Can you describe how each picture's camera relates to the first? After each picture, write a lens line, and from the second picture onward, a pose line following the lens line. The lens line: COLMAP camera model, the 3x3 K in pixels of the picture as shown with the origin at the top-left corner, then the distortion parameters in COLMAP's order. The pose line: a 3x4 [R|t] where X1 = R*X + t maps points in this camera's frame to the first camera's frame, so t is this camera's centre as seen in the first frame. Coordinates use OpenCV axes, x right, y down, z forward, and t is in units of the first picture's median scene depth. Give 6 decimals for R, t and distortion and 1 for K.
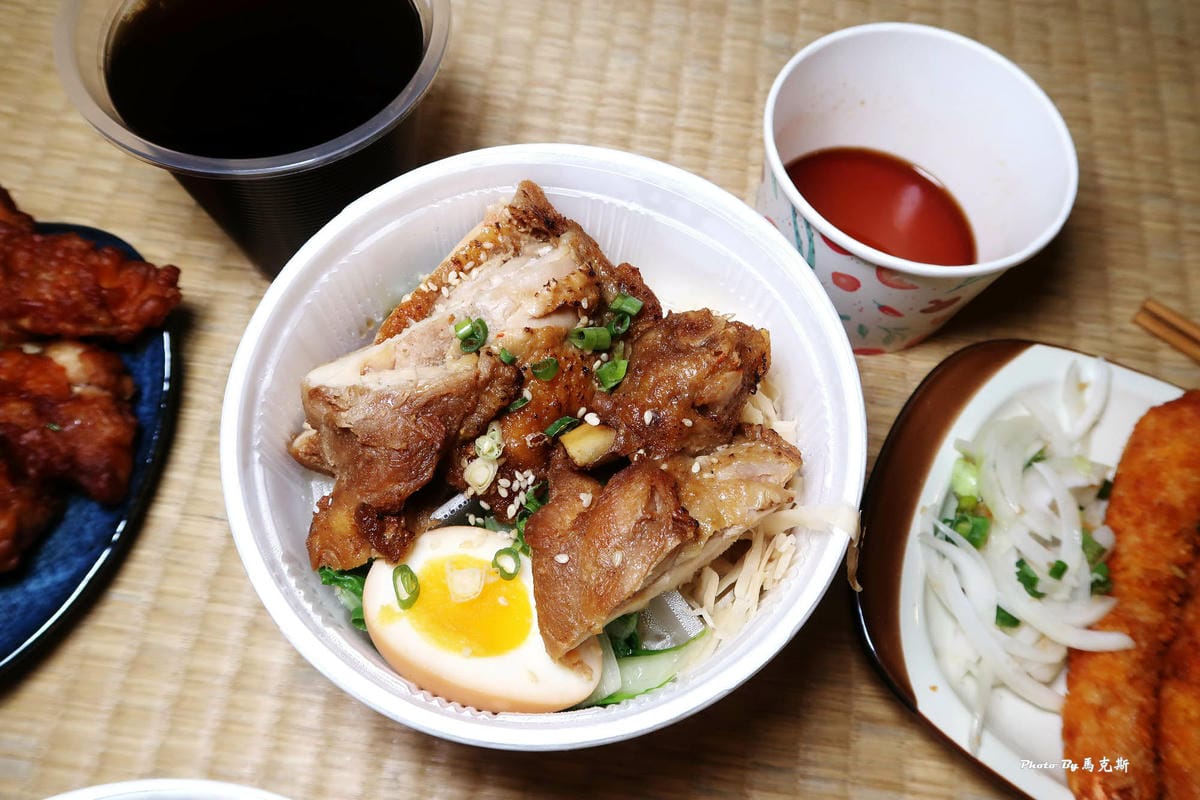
lens RADIAL K [[926.0, 0, 600.0], [0, 926.0, 400.0], [0, 0, 1]] dist [0.000479, -0.001174]
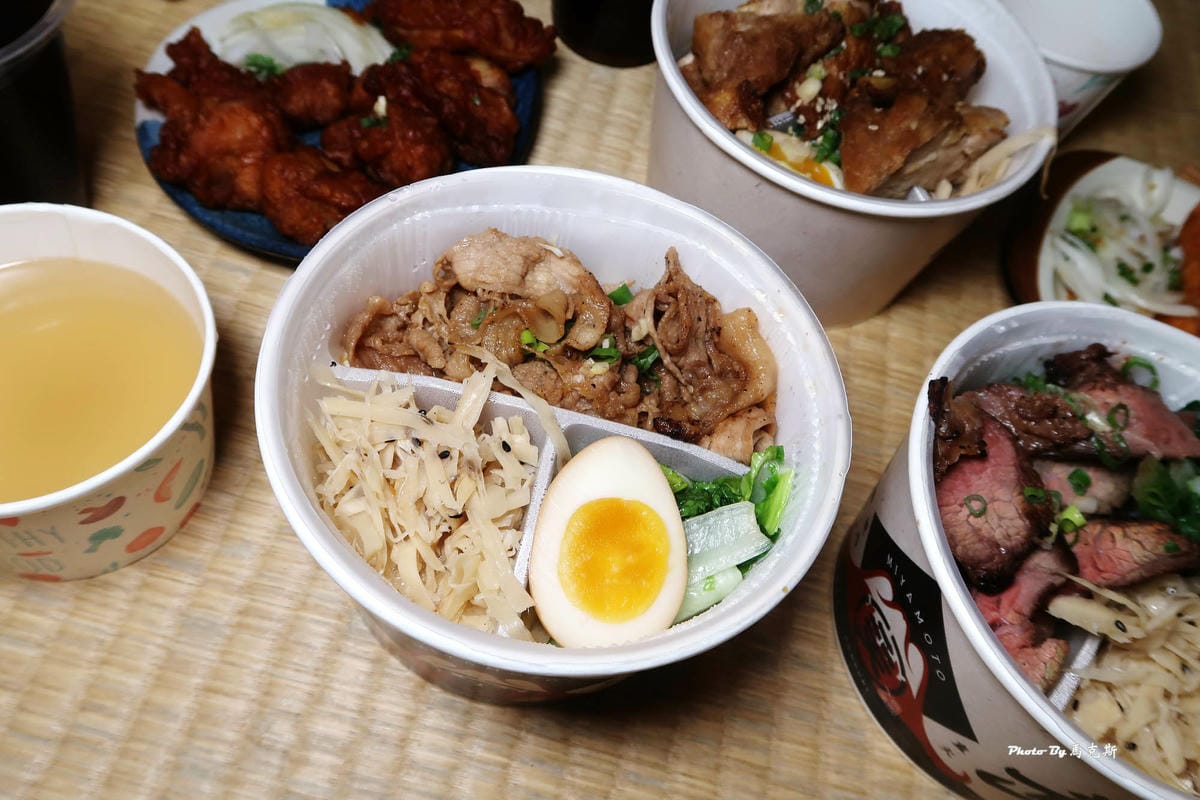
lens RADIAL K [[926.0, 0, 600.0], [0, 926.0, 400.0], [0, 0, 1]] dist [0.000479, -0.001174]
pose [[0.990147, 0.128115, 0.056525, -0.402111], [-0.119103, 0.982790, -0.141202, 0.686079], [-0.073643, 0.133079, 0.988366, -0.332942]]
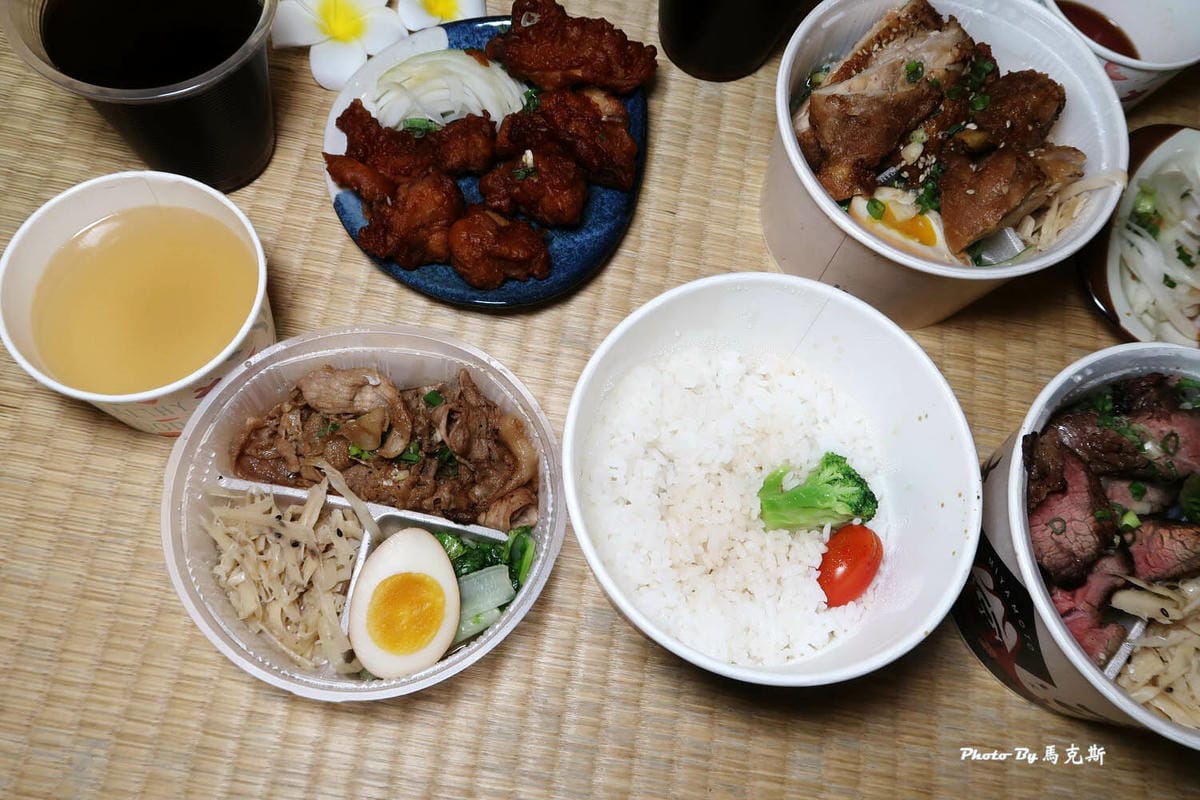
lens RADIAL K [[926.0, 0, 600.0], [0, 926.0, 400.0], [0, 0, 1]] dist [0.000479, -0.001174]
pose [[0.998897, 0.035713, 0.030477, -0.630628], [-0.037938, 0.996396, 0.075861, 0.363512], [-0.027658, -0.076934, 0.996653, -0.652510]]
